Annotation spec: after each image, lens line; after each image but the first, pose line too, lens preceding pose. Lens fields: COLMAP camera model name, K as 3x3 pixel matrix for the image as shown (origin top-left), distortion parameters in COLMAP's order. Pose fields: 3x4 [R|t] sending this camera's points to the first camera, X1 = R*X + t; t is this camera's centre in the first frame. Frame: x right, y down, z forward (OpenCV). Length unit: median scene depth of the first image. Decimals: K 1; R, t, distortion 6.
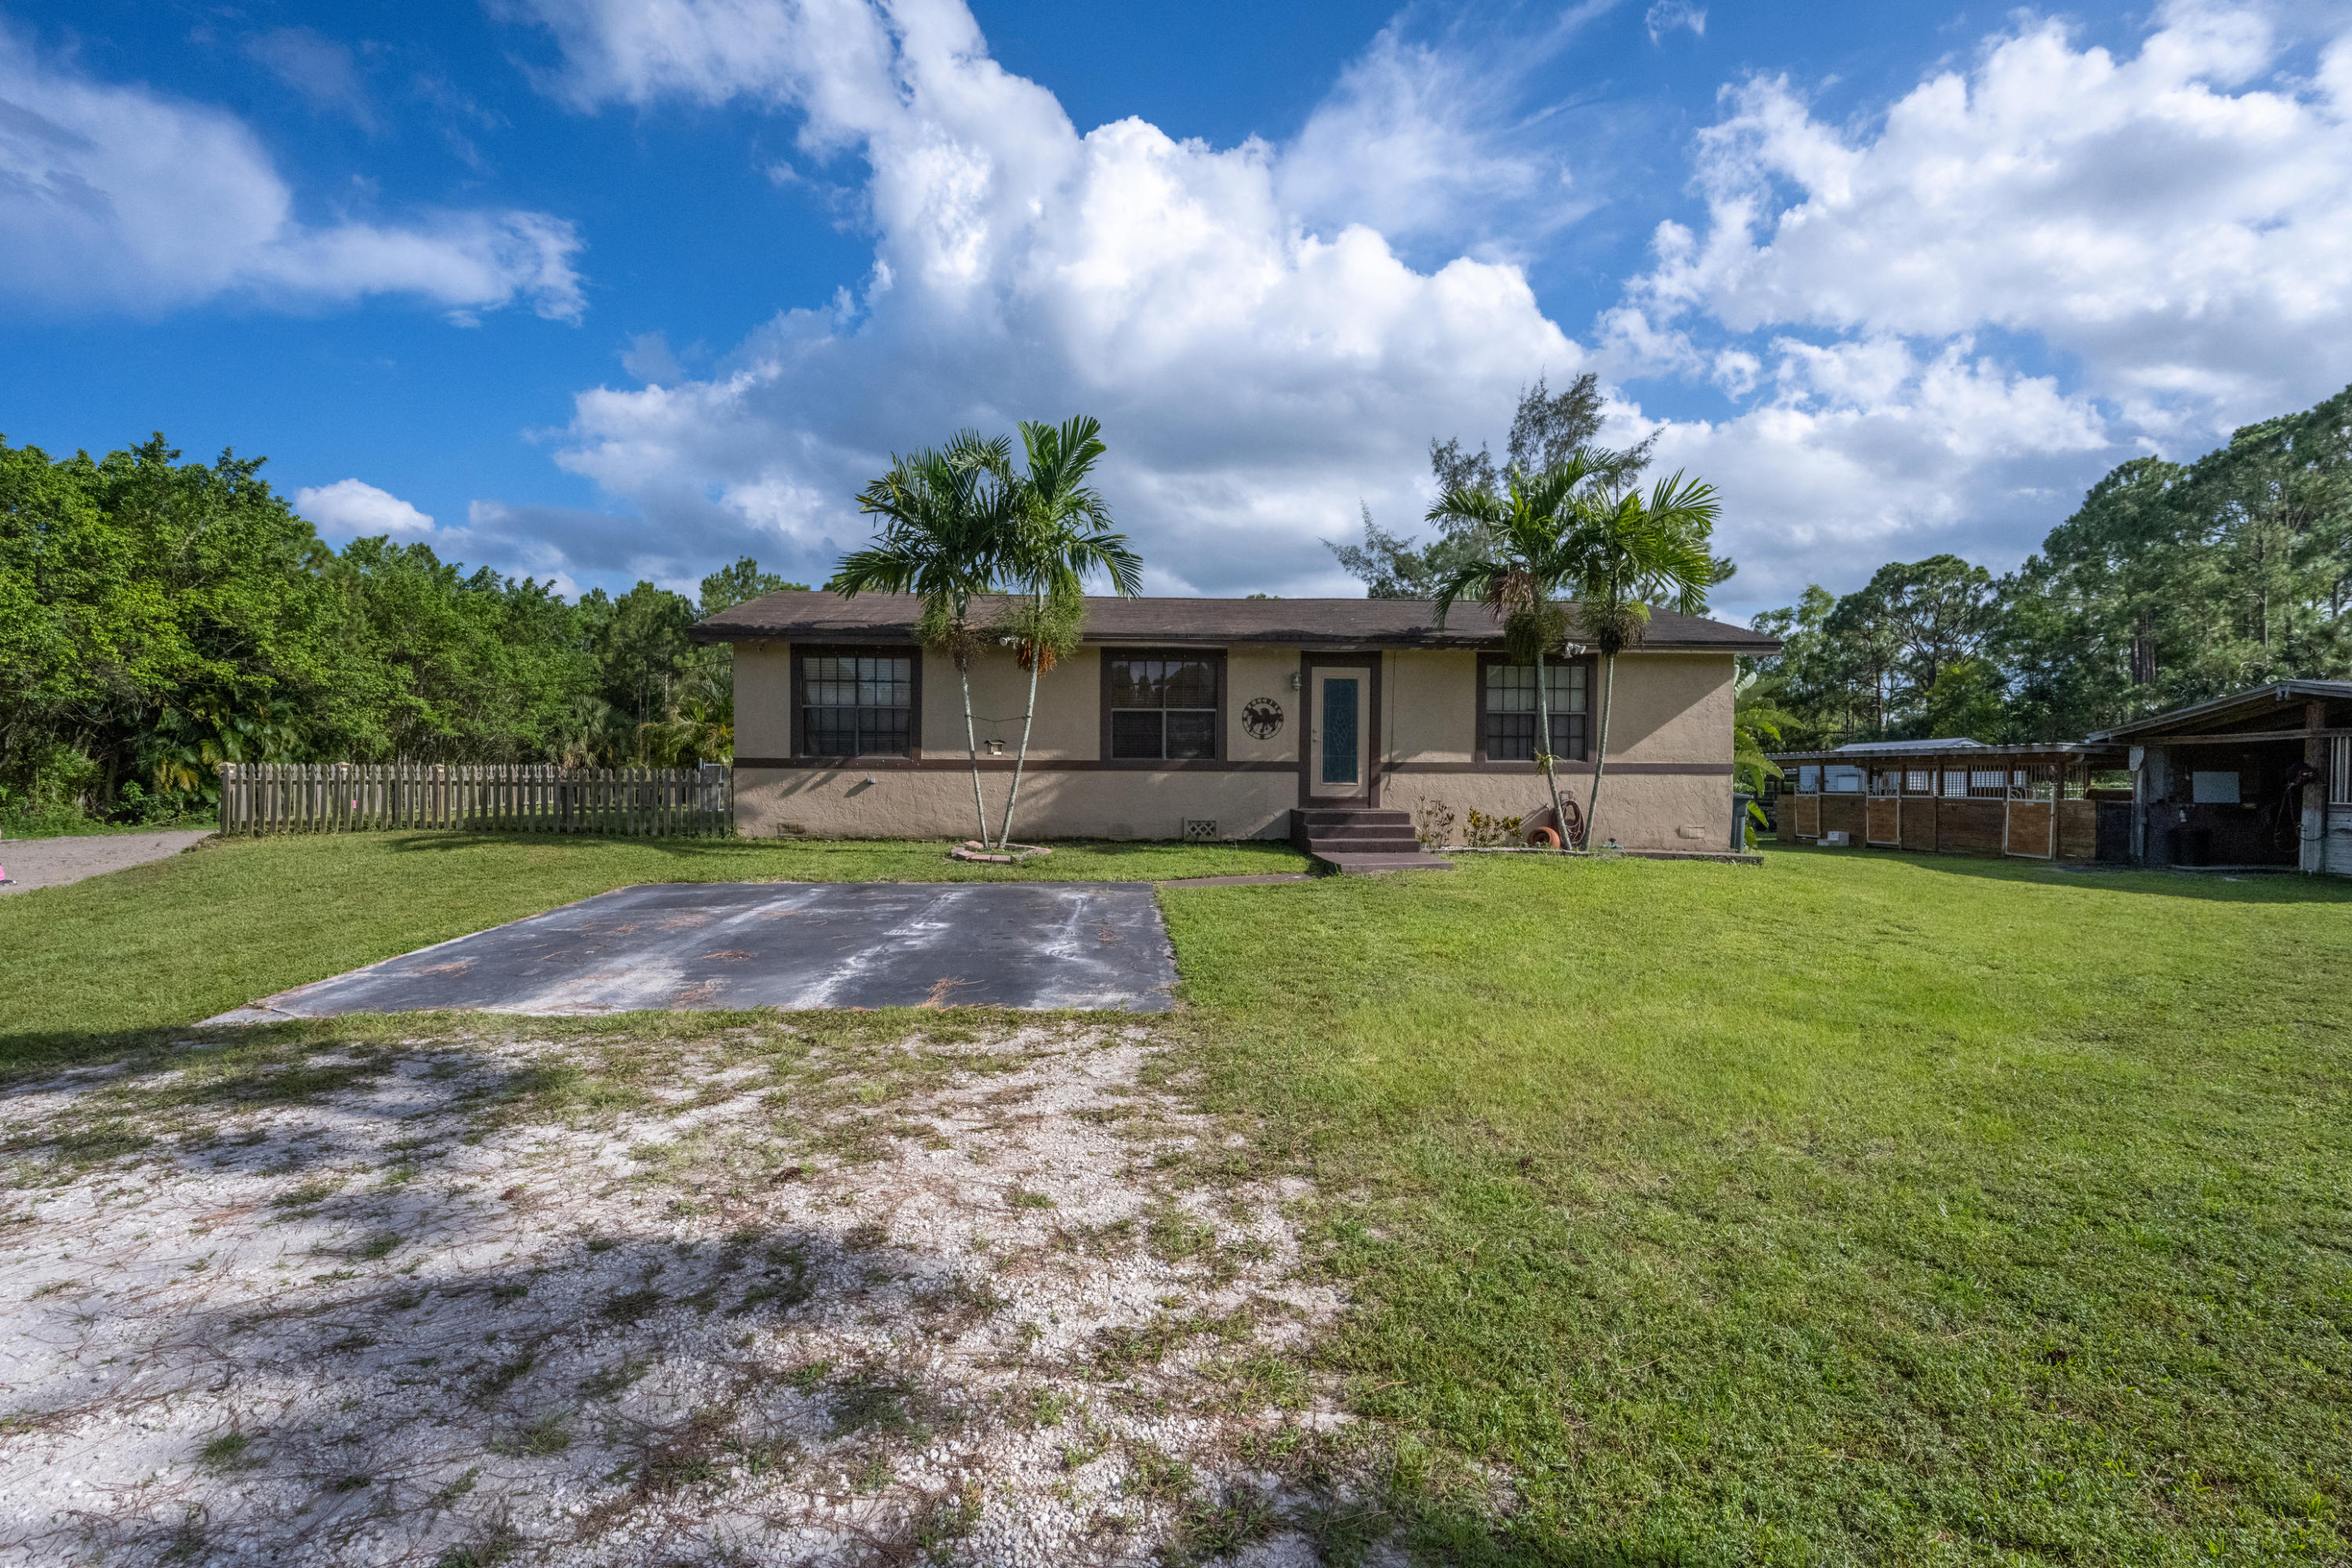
lens RADIAL K [[1068.6, 0, 1169.8], [0, 1068.6, 797.2], [0, 0, 1]] dist [-0.003264, -0.000028]
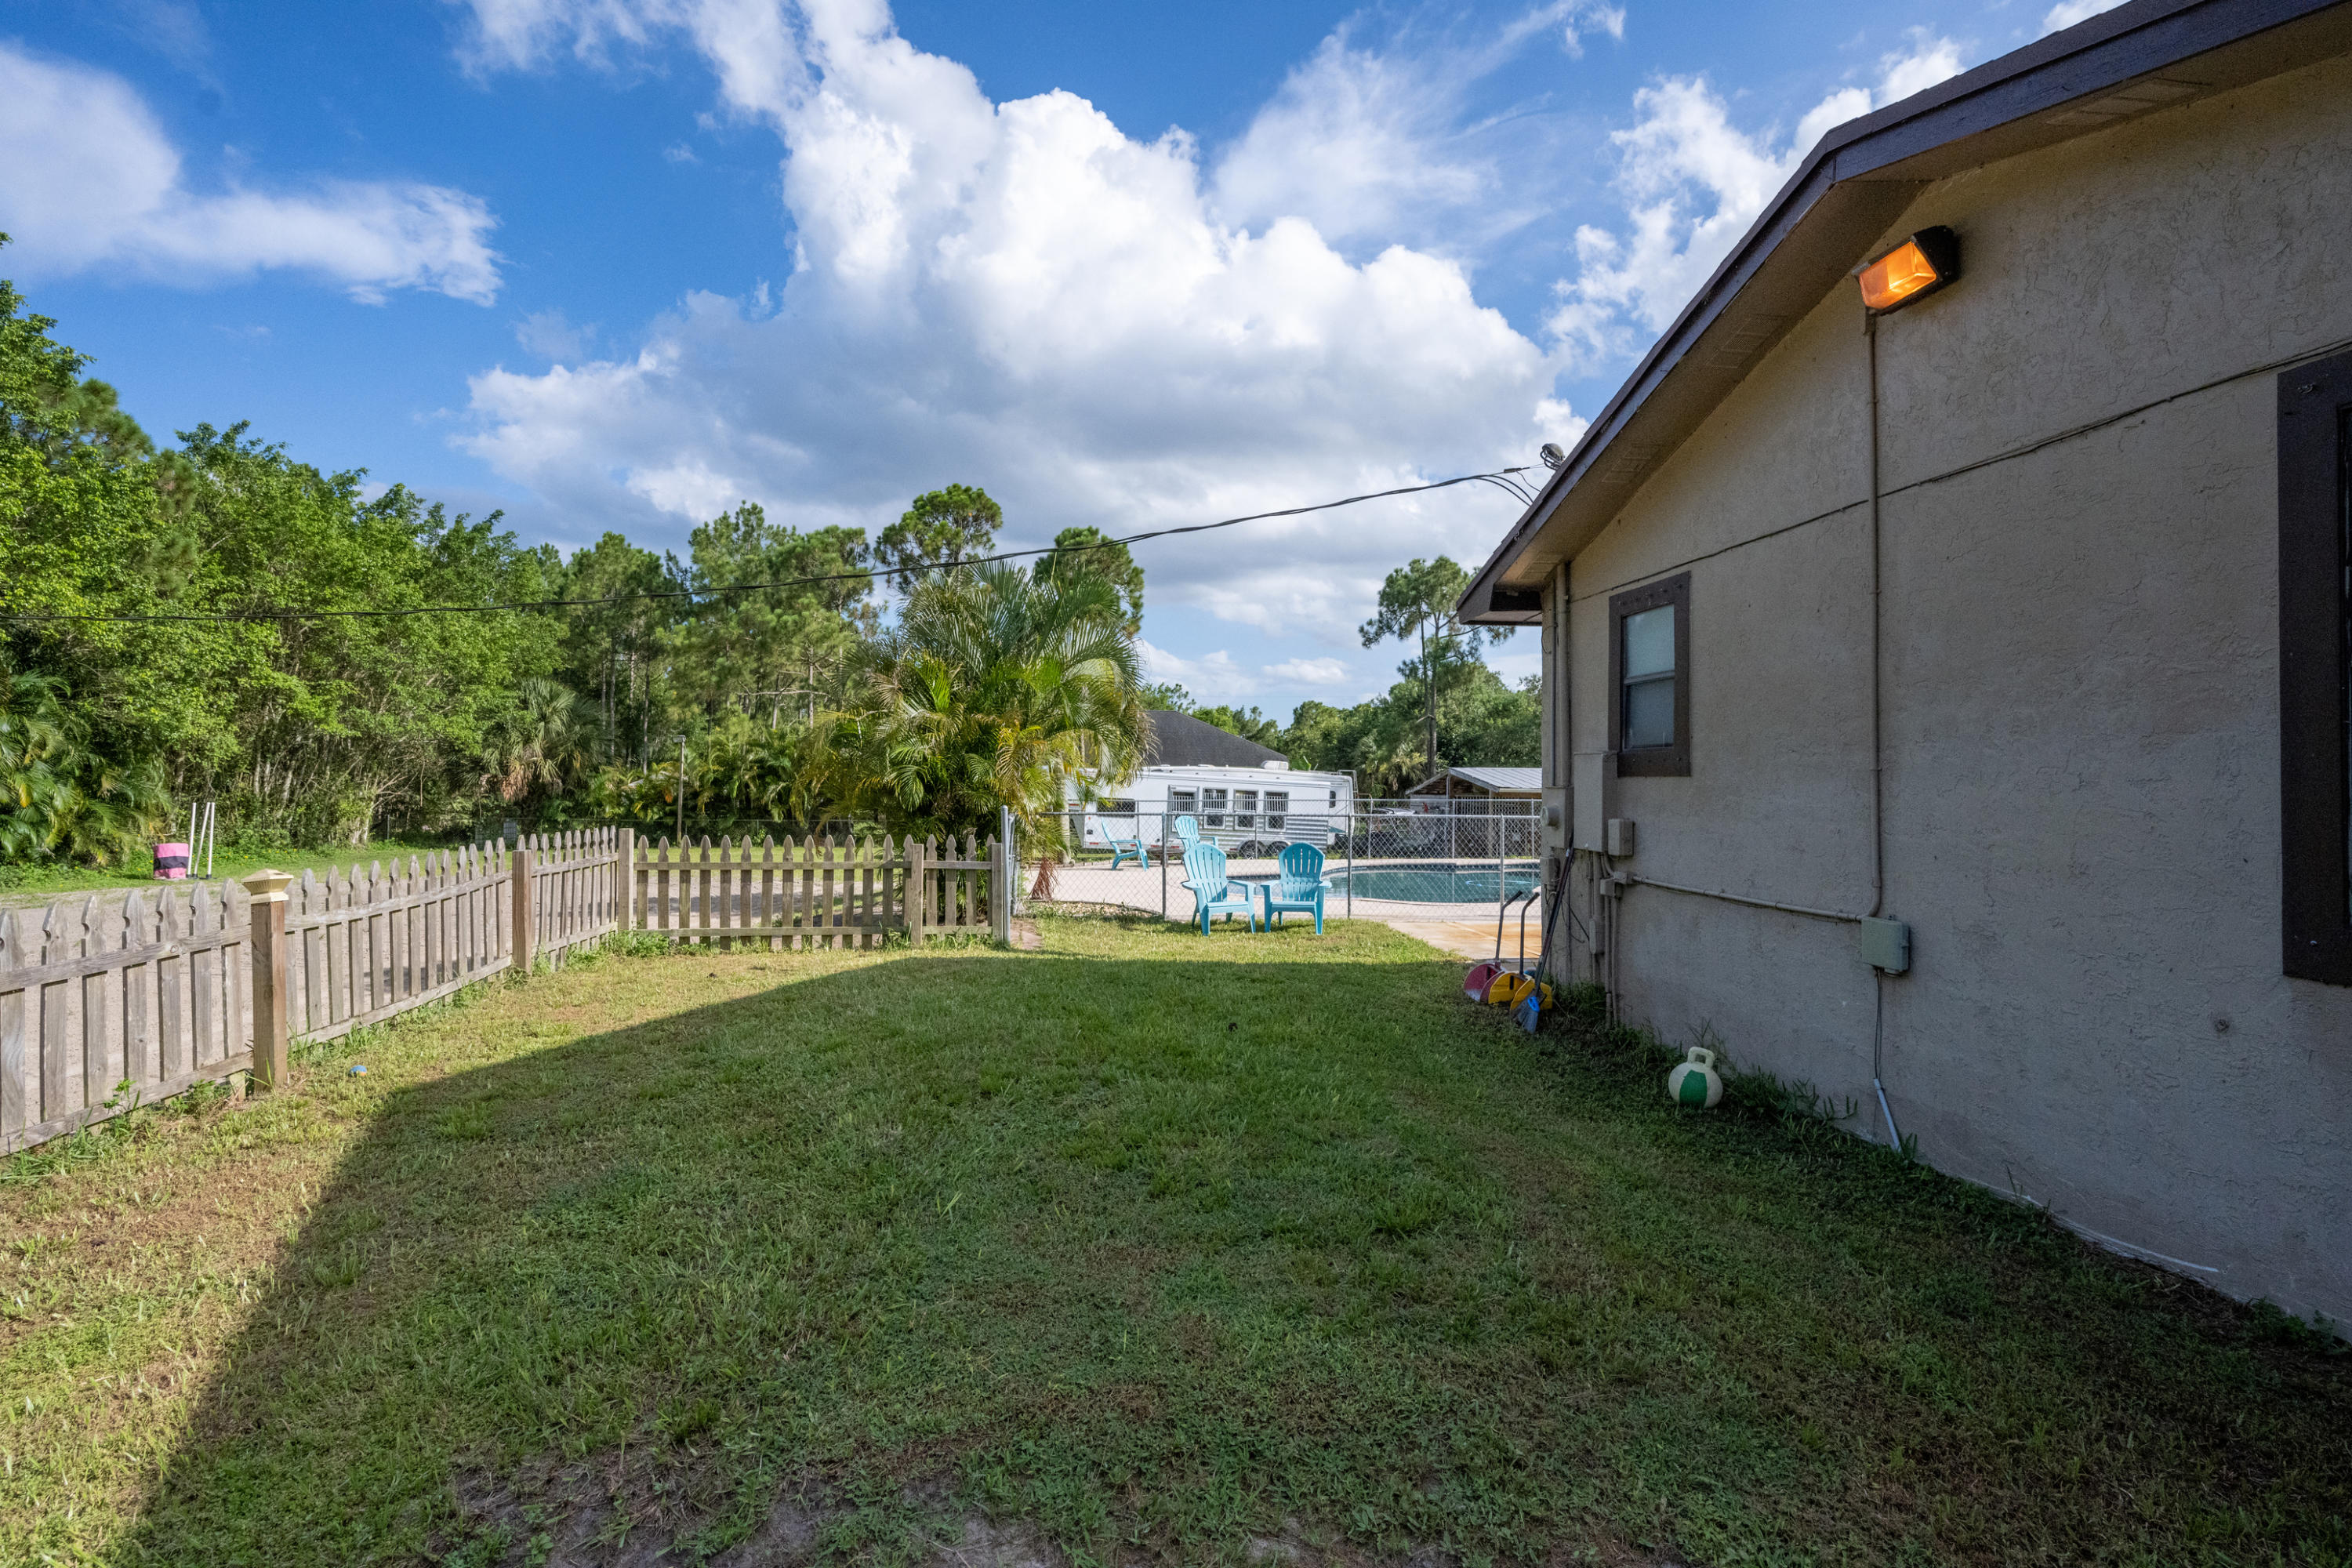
lens RADIAL K [[1085.1, 0, 1182.7], [0, 1085.1, 766.6], [0, 0, 1]] dist [-0.009905, -0.000329]
pose [[0.997505, 0.000477, 0.070596, -0.184646], [0.001568, 0.999581, -0.028911, -0.016608], [-0.070580, 0.028949, 0.997086, 0.273883]]
